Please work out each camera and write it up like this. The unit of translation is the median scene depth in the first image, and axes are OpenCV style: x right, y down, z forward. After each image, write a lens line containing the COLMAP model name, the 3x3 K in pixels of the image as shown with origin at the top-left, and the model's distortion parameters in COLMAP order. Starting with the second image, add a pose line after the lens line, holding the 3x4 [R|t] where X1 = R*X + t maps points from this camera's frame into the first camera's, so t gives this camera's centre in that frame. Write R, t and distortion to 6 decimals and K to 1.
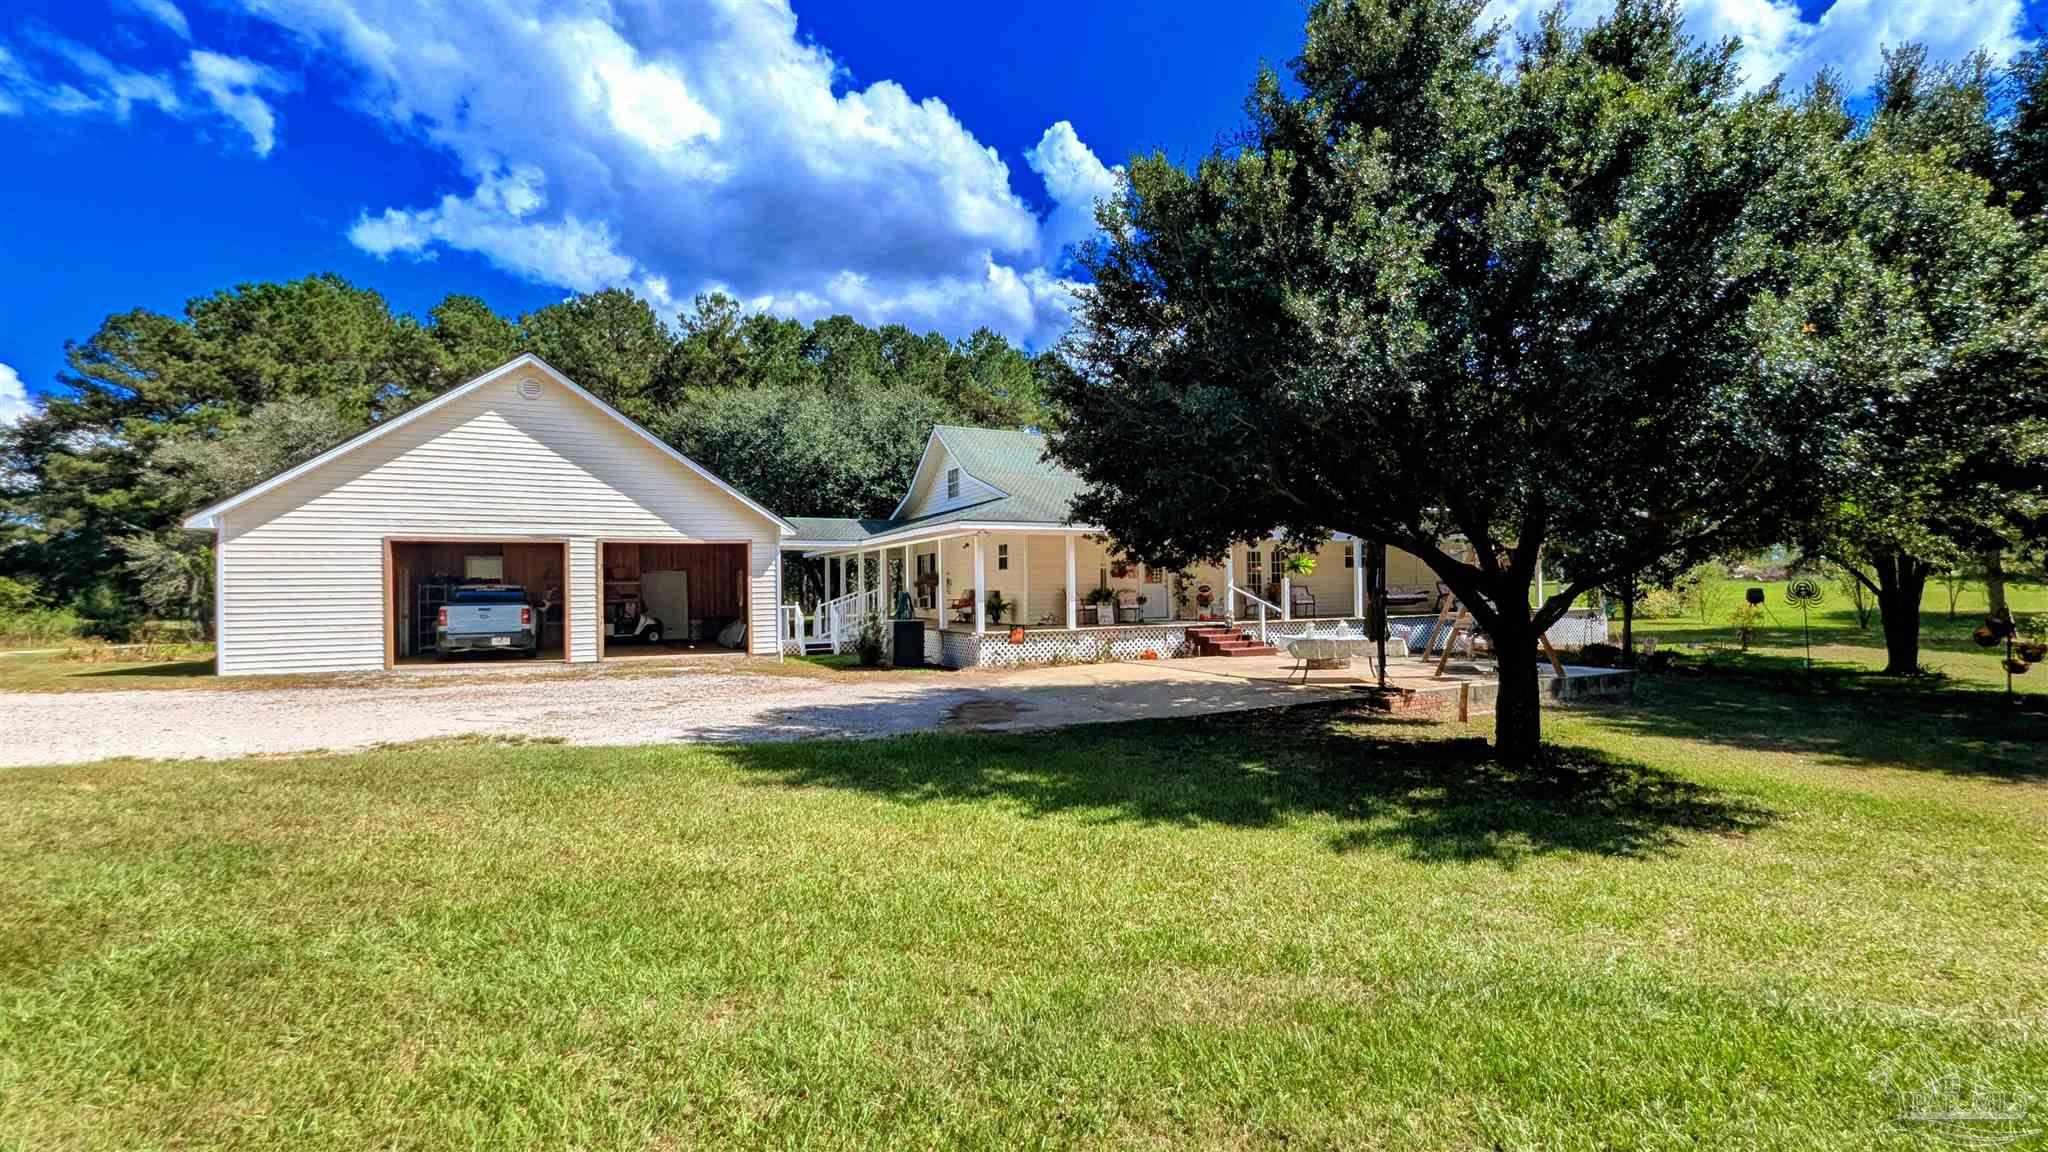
lens RADIAL K [[852.7, 0, 1041.2], [0, 852.7, 576.5], [0, 0, 1]] dist [-0.000630, -0.000496]
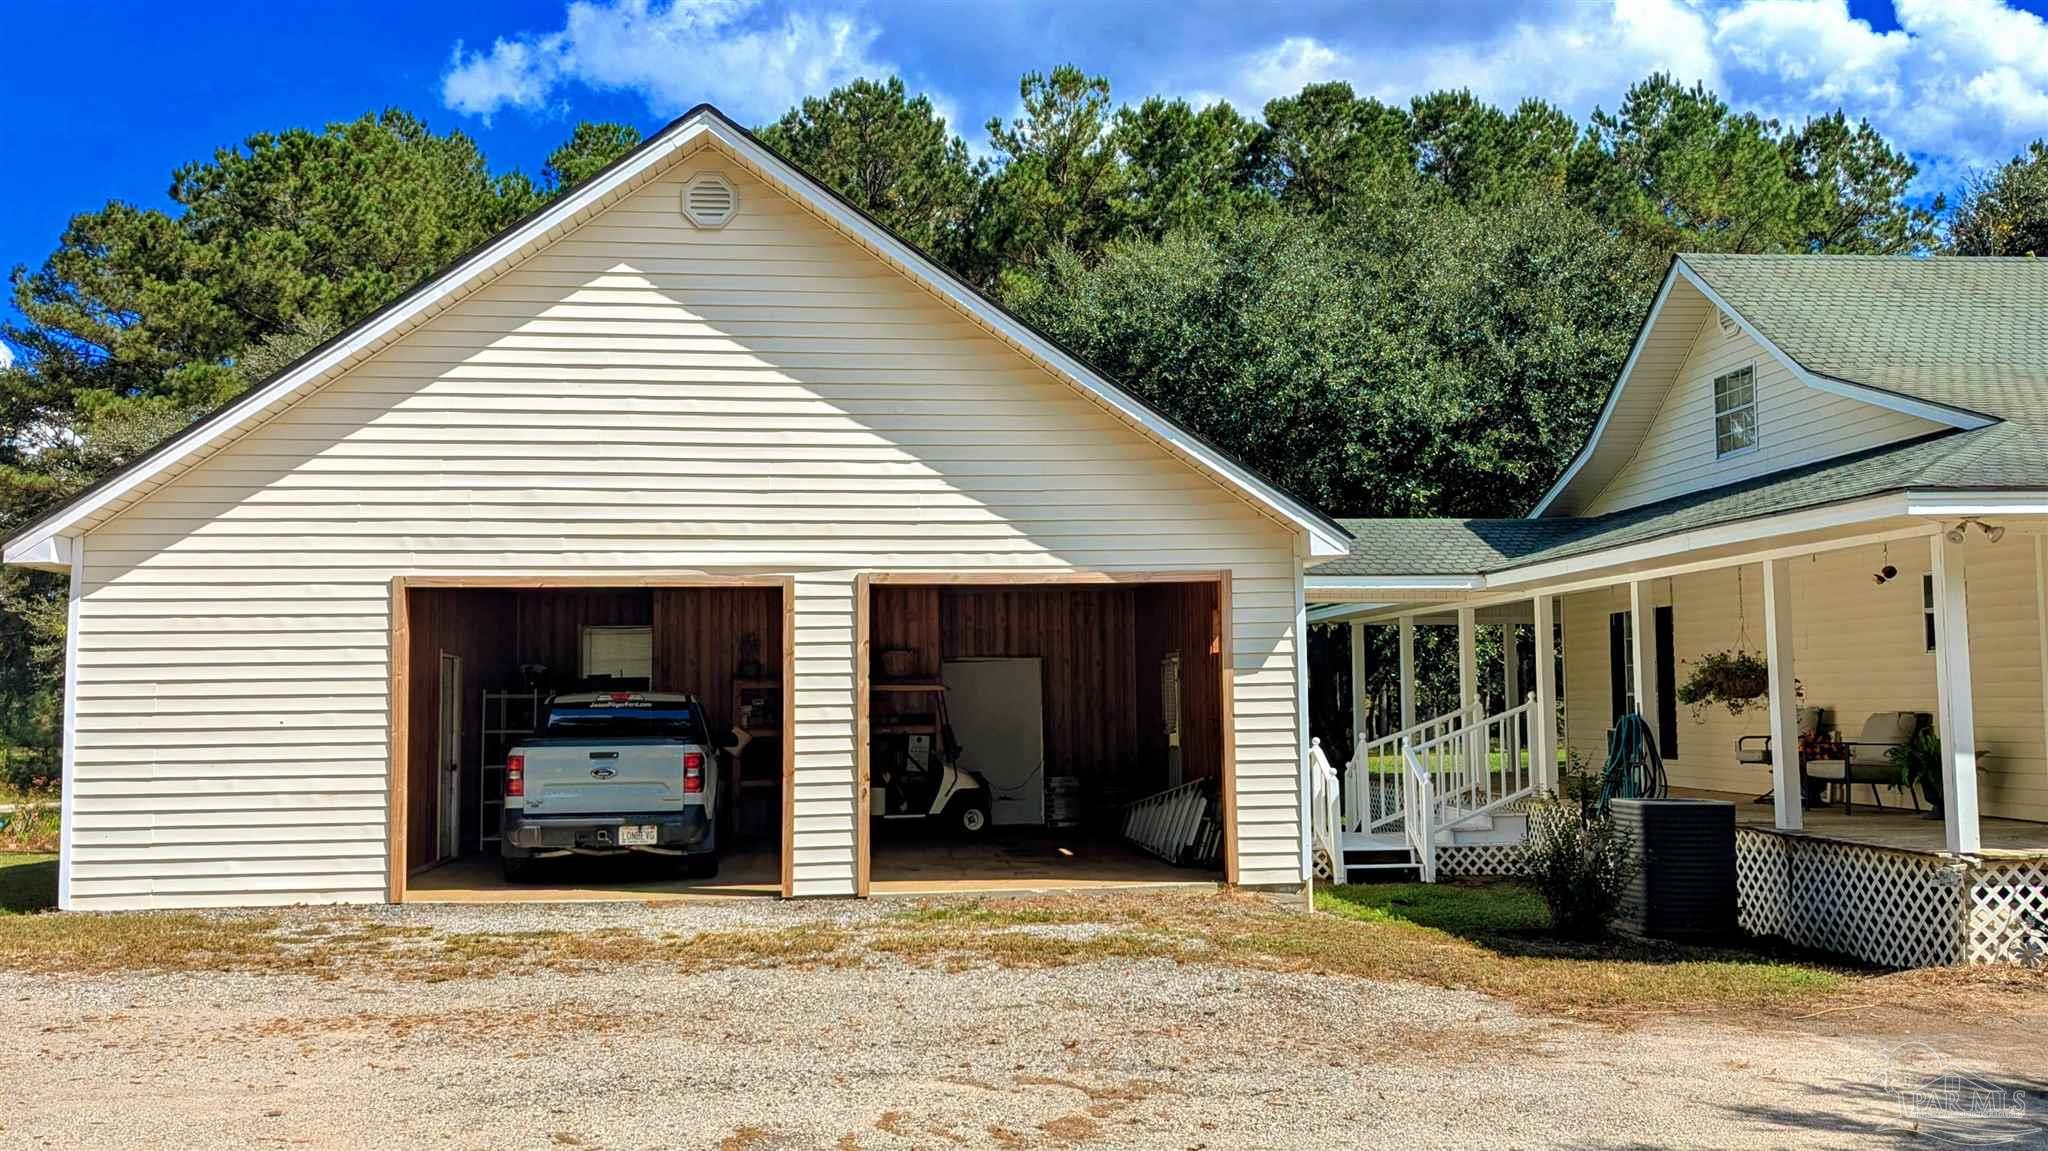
lens RADIAL K [[1816.9, 0, 1040.1], [0, 1816.9, 559.6], [0, 0, 1]] dist [0.041607, -0.003966]
pose [[0.934299, -0.024002, -0.355681, -0.106871], [0.002486, 0.998145, -0.060827, -0.000453], [0.356482, 0.055946, 0.932626, 0.186218]]
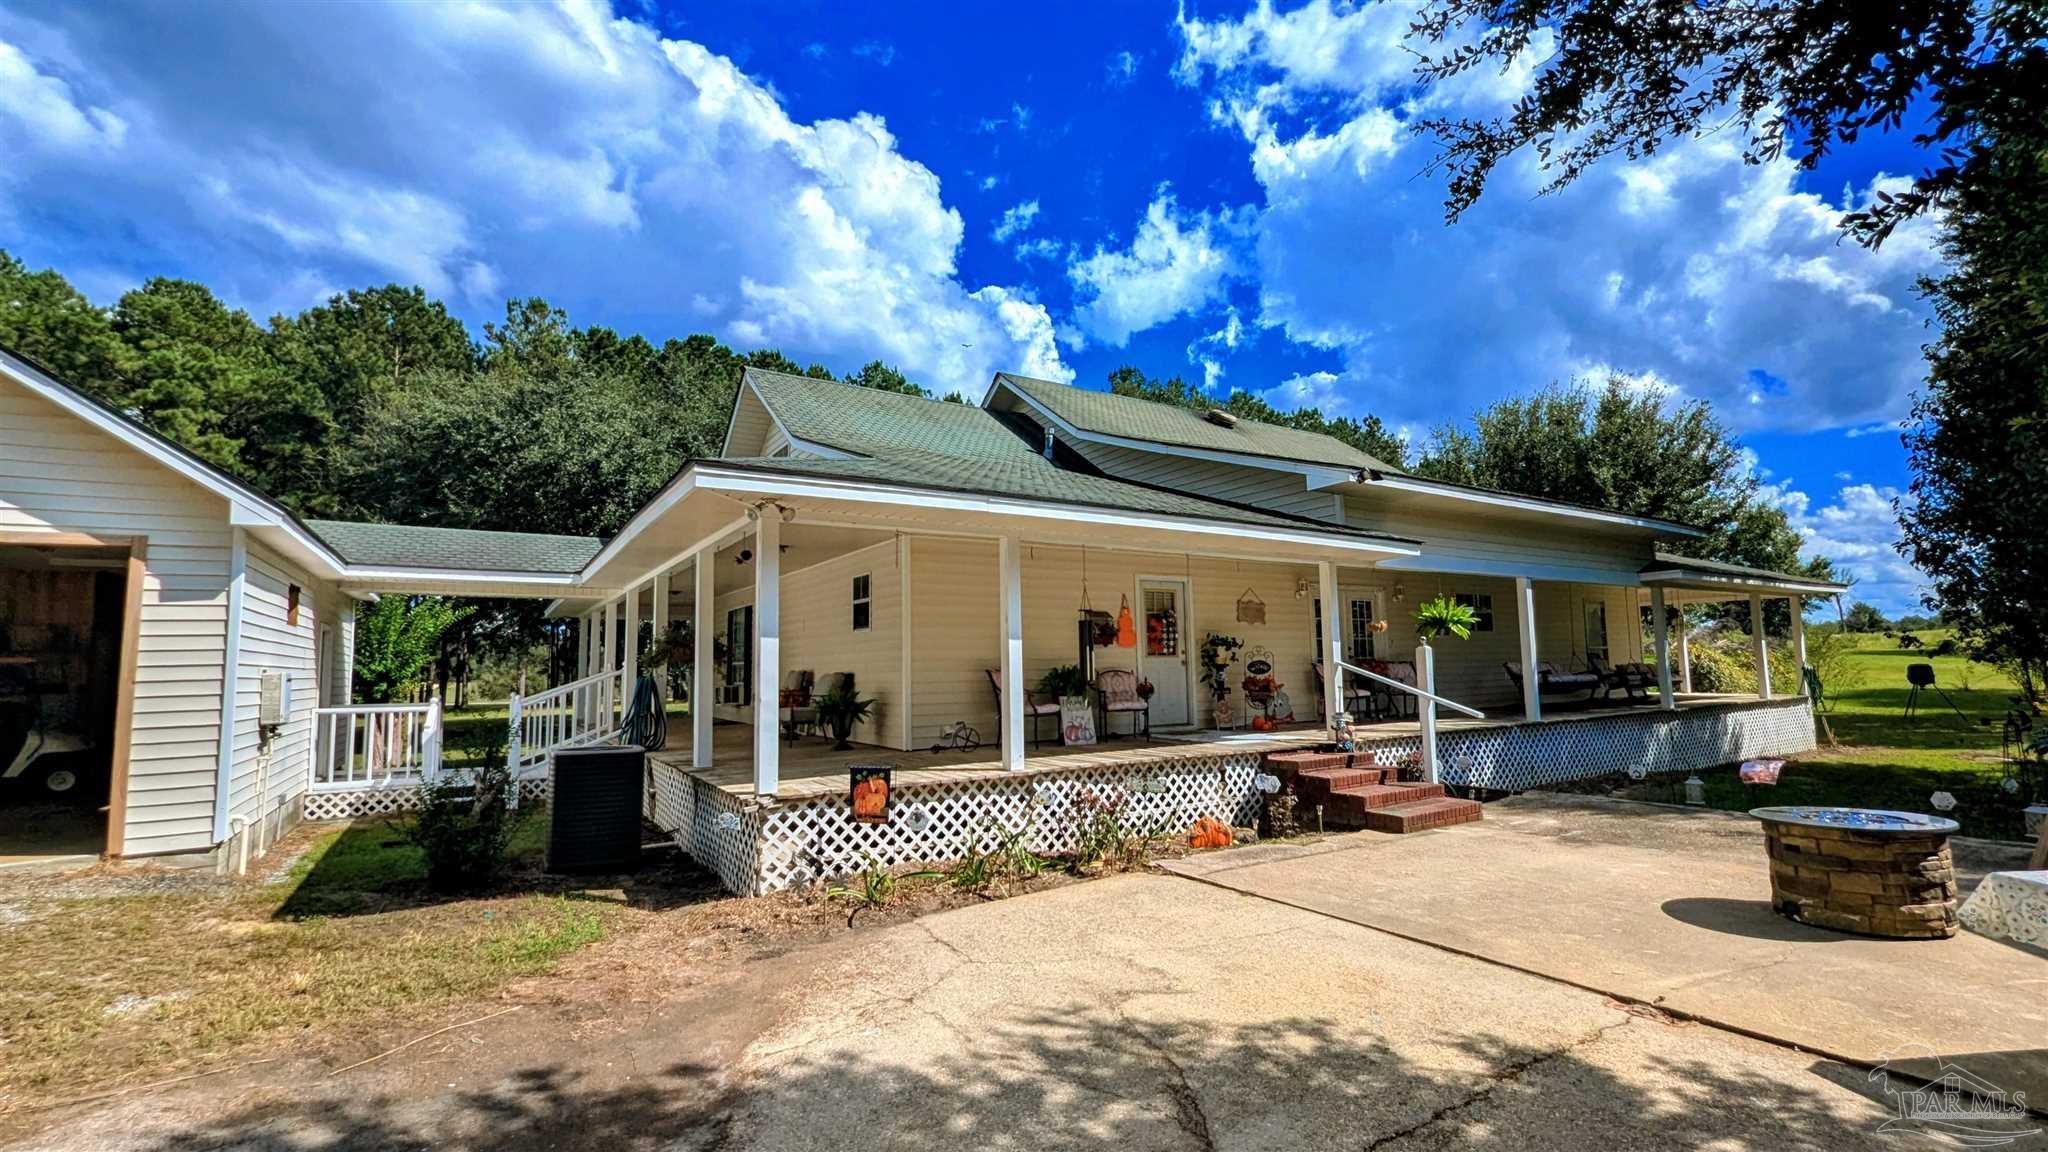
lens RADIAL K [[852.7, 0, 1030.8], [0, 852.7, 578.5], [0, 0, 1]] dist [-0.000630, -0.000496]
pose [[0.994795, 0.006527, 0.101690, 0.001046], [0.002696, 0.995912, -0.090293, 0.006555], [-0.101864, 0.090097, 0.990710, 0.461260]]
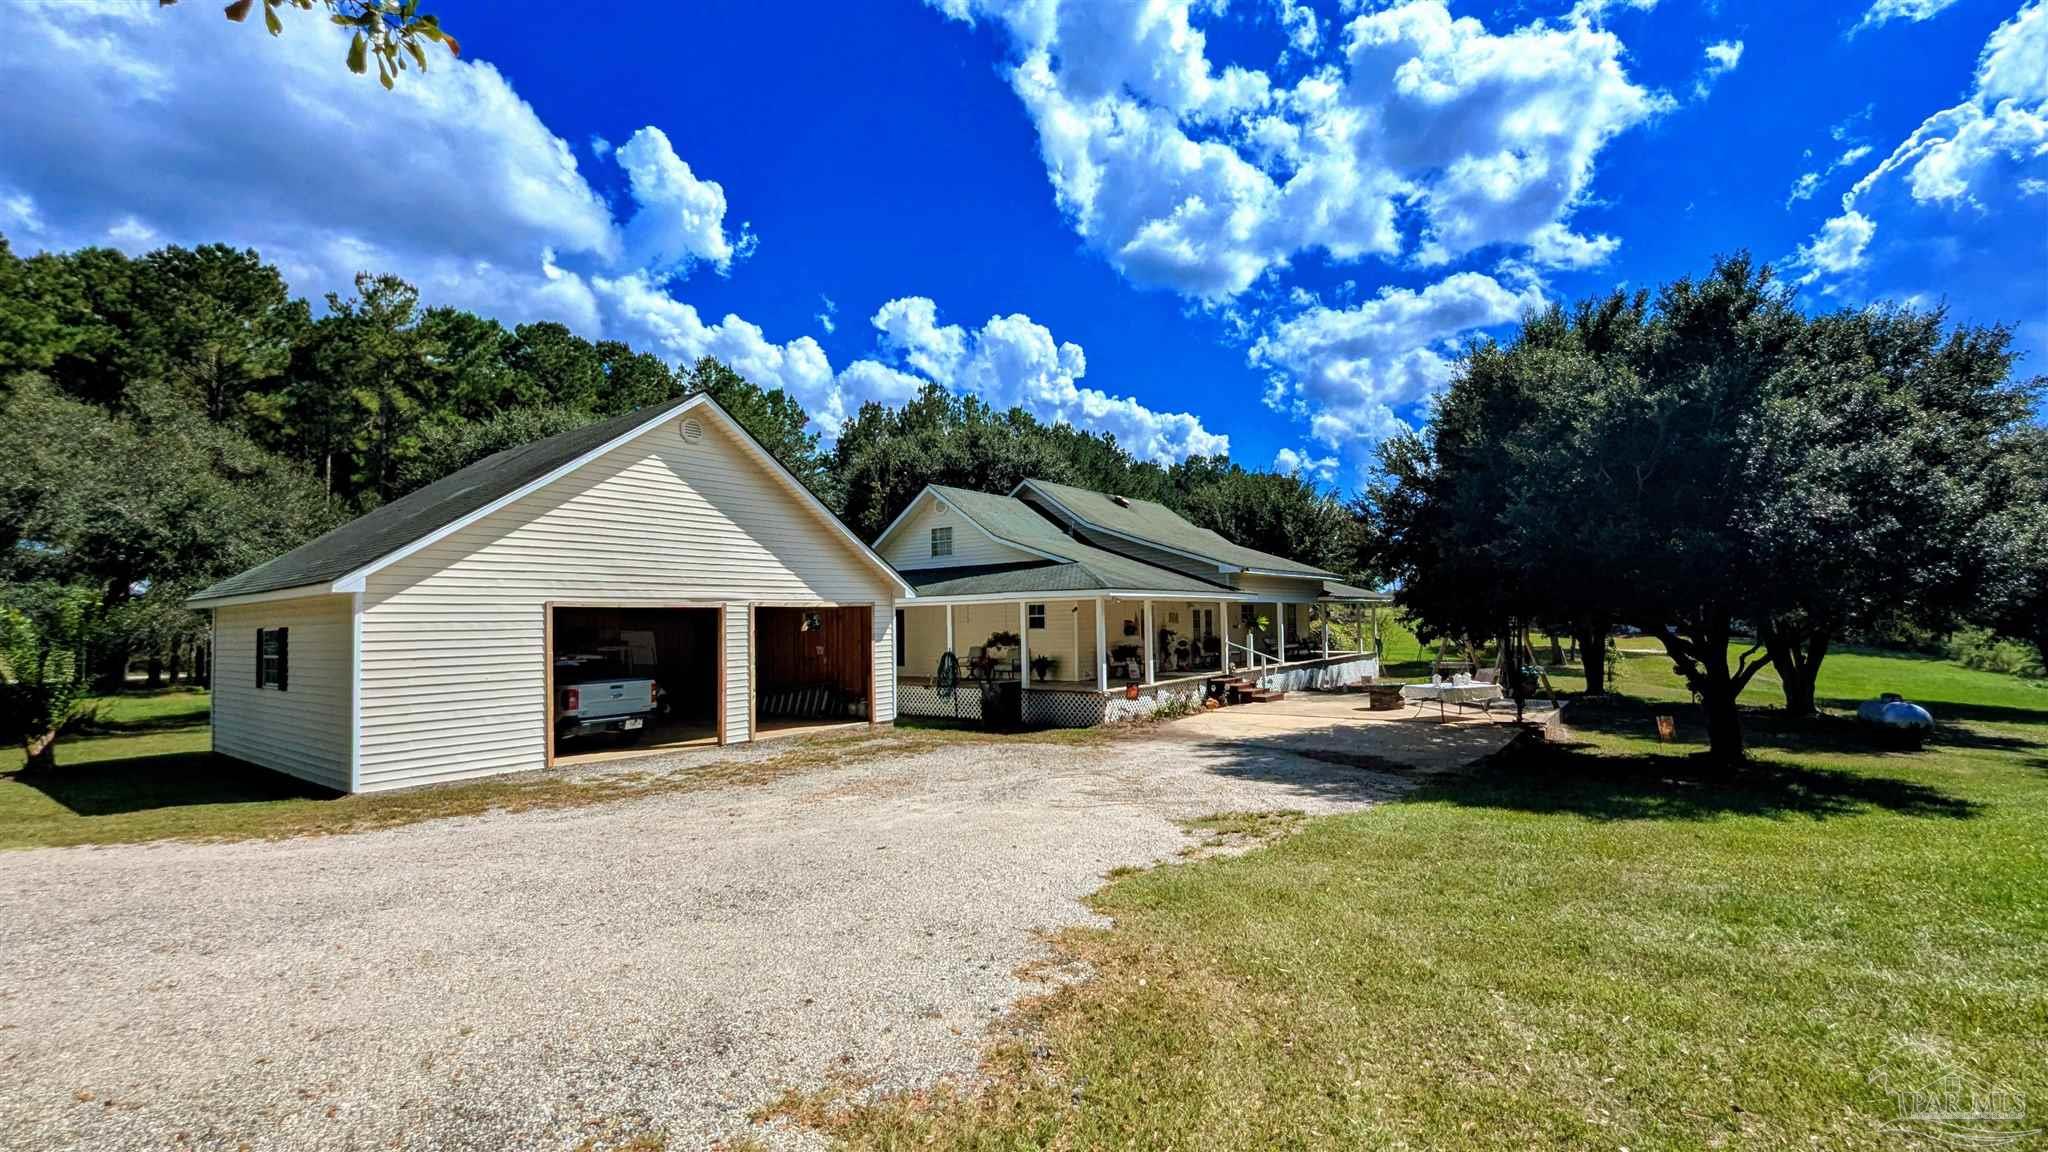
lens RADIAL K [[852.7, 0, 1027.7], [0, 852.7, 592.1], [0, 0, 1]] dist [-0.000630, -0.000496]
pose [[0.899352, 0.011643, 0.437070, -0.464923], [0.000909, 0.999593, -0.028499, -0.021313], [-0.437224, 0.026028, 0.898976, 0.049098]]
